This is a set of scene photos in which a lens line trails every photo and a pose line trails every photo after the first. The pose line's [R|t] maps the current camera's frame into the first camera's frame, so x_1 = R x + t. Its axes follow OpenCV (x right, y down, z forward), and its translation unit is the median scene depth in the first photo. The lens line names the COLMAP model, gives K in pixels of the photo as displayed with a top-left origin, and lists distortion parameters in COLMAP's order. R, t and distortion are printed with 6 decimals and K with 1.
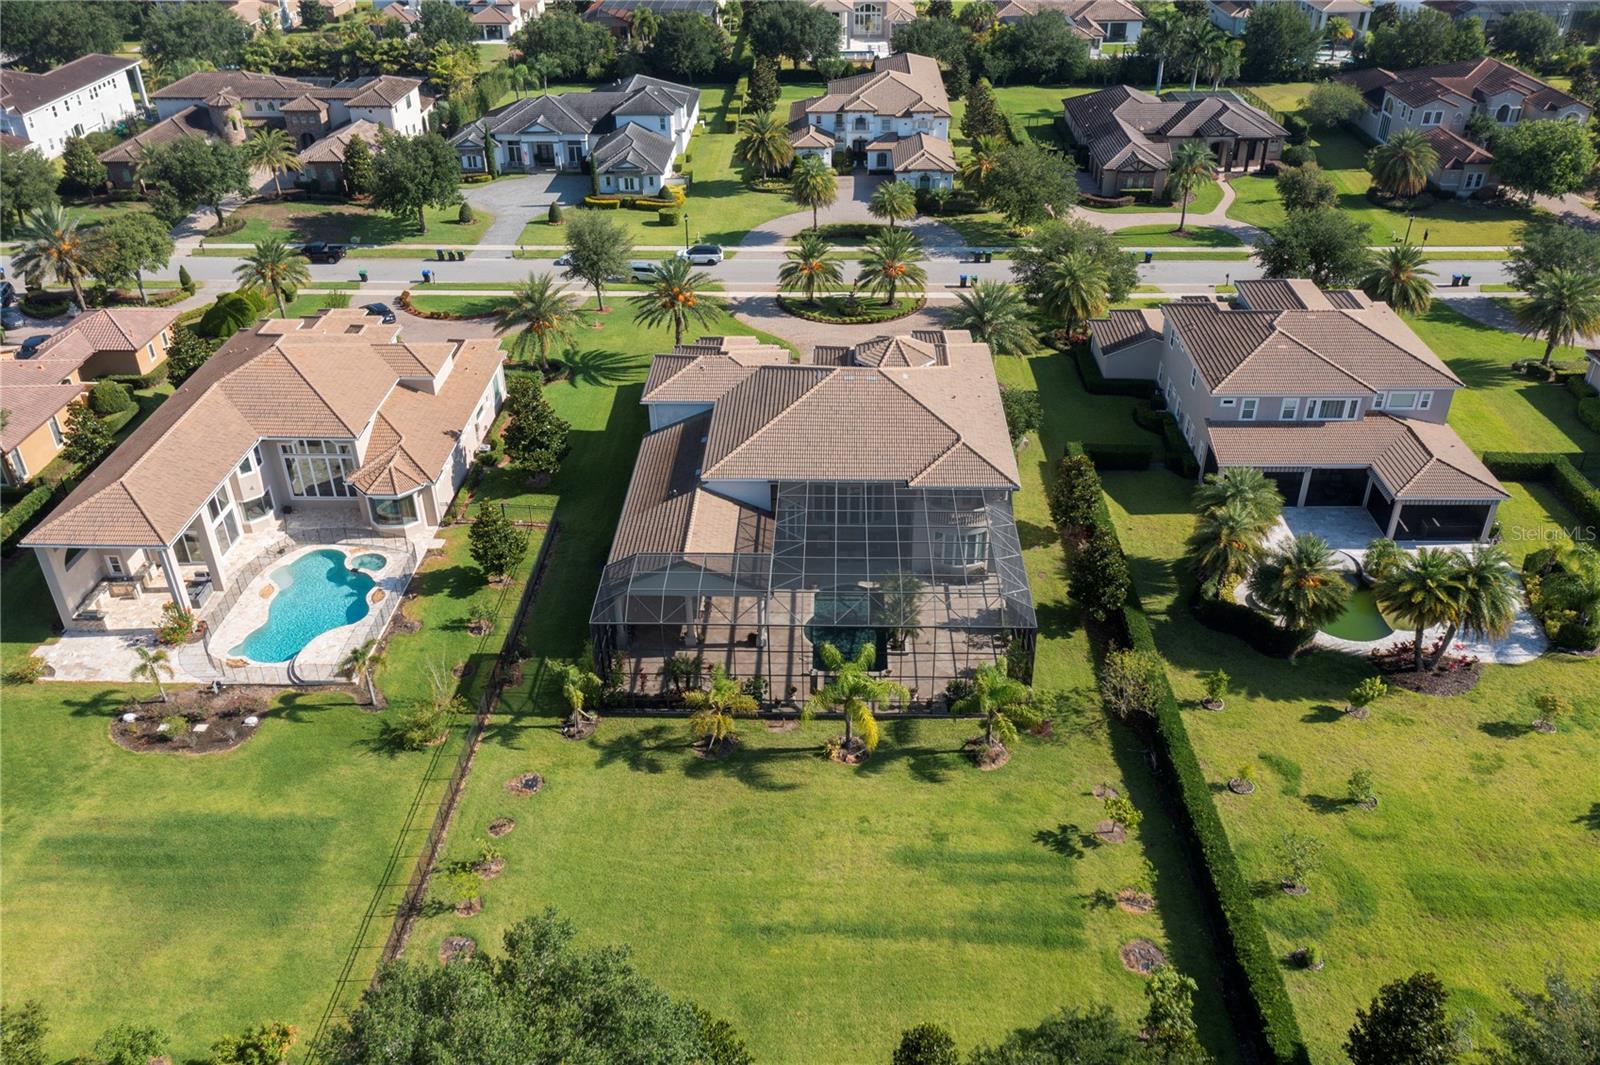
lens RADIAL K [[1258.2, 0, 791.6], [0, 1258.2, 531.6], [0, 0, 1]] dist [0.010089, 0.009153]
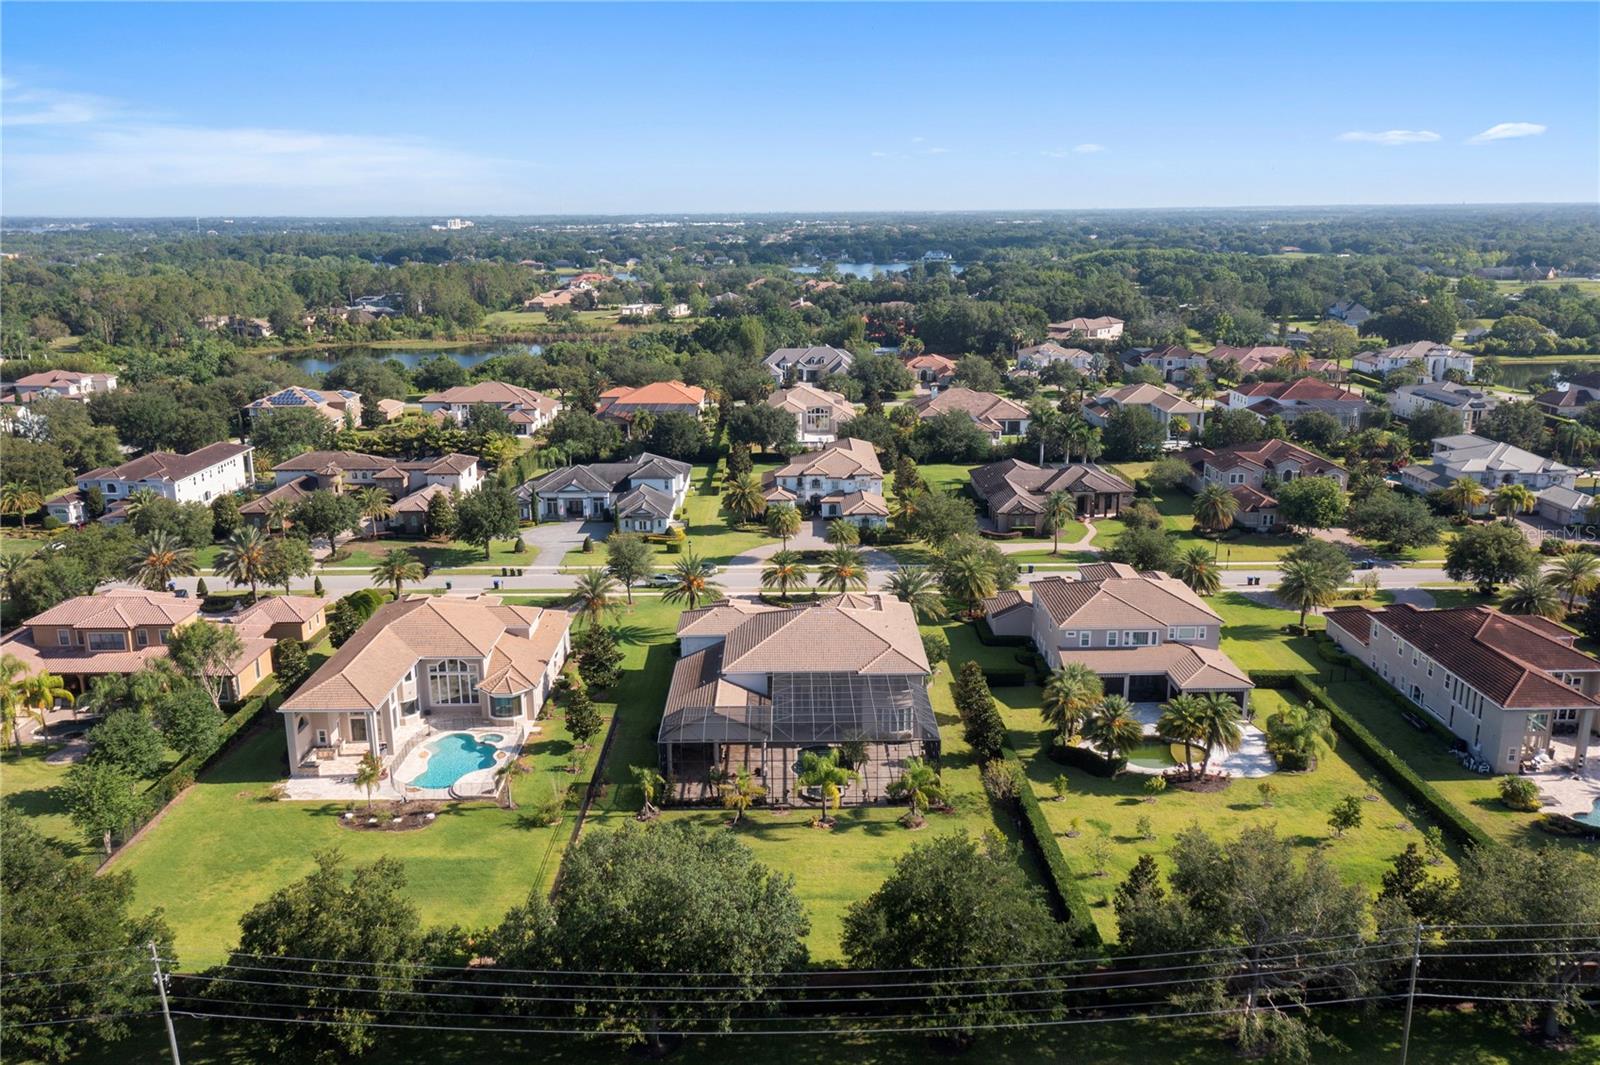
lens RADIAL K [[1258.2, 0, 791.6], [0, 1258.2, 531.6], [0, 0, 1]] dist [0.010089, 0.009153]
pose [[0.999239, -0.005446, 0.038623, -0.035200], [0.017022, 0.951820, -0.306186, 0.202483], [-0.035094, 0.306610, 0.951188, -0.384539]]
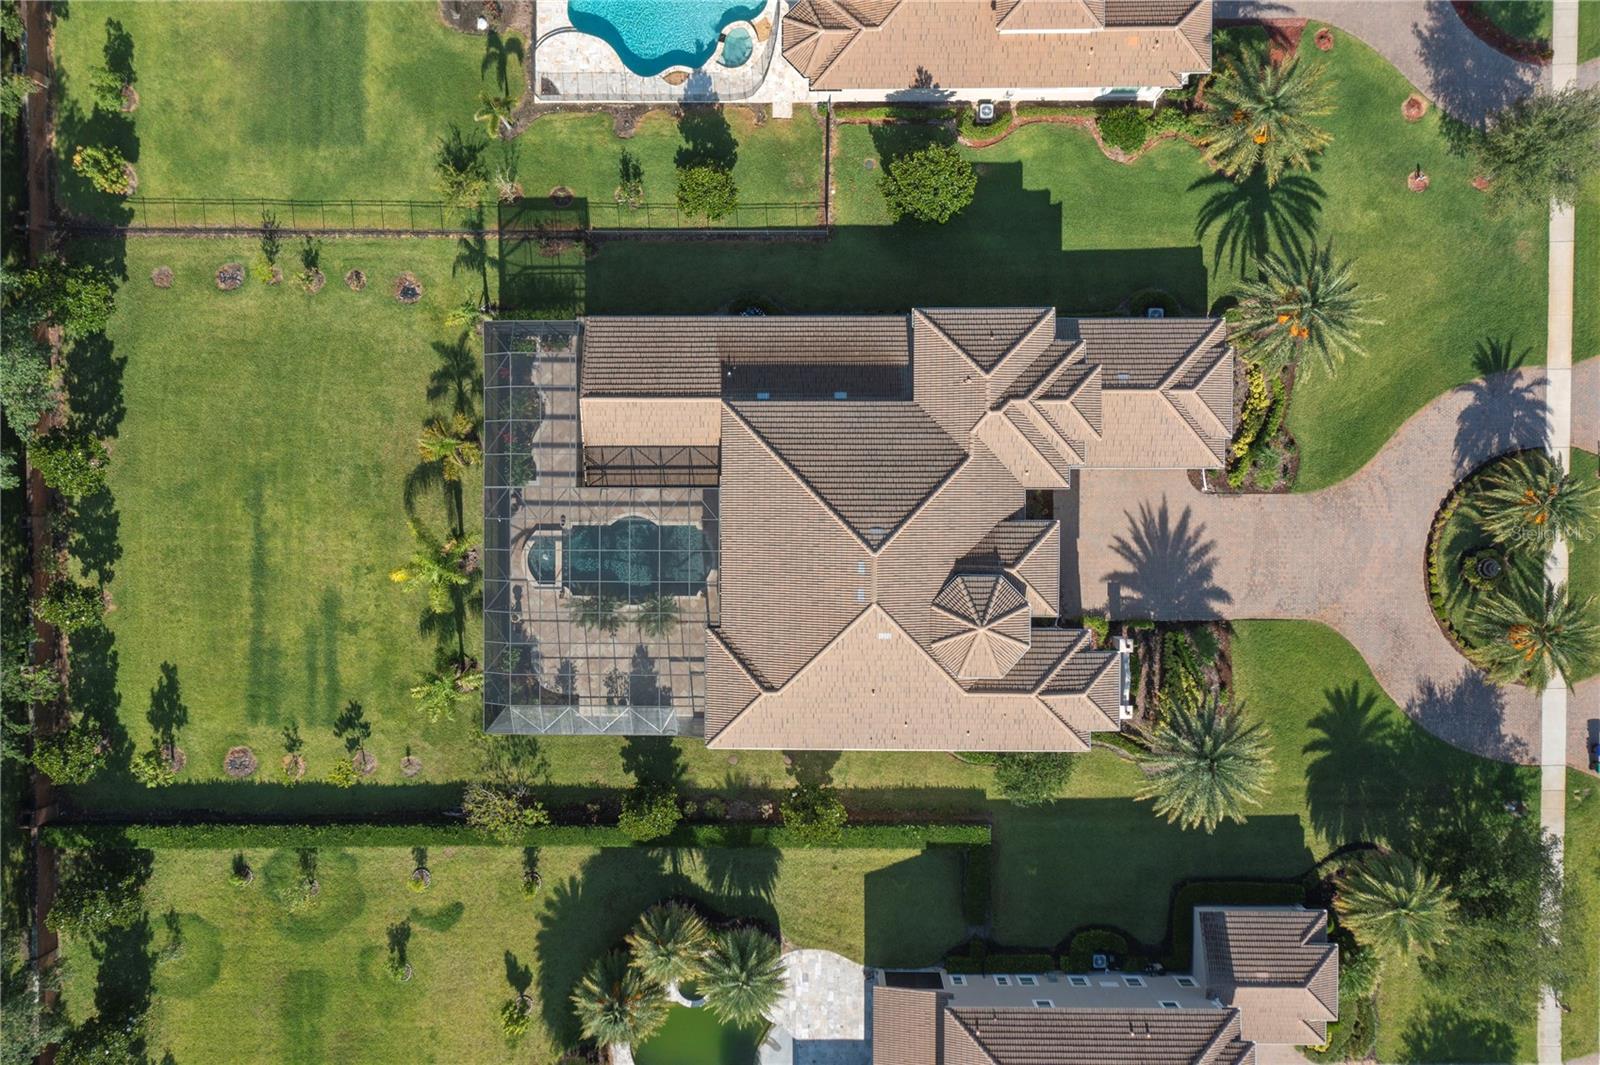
lens RADIAL K [[1258.2, 0, 791.6], [0, 1258.2, 531.6], [0, 0, 1]] dist [0.010089, 0.009153]
pose [[0.030940, 0.999094, 0.029204, -0.002309], [-0.519599, -0.008883, 0.854364, -0.651572], [0.853850, -0.041609, 0.518854, 0.435443]]
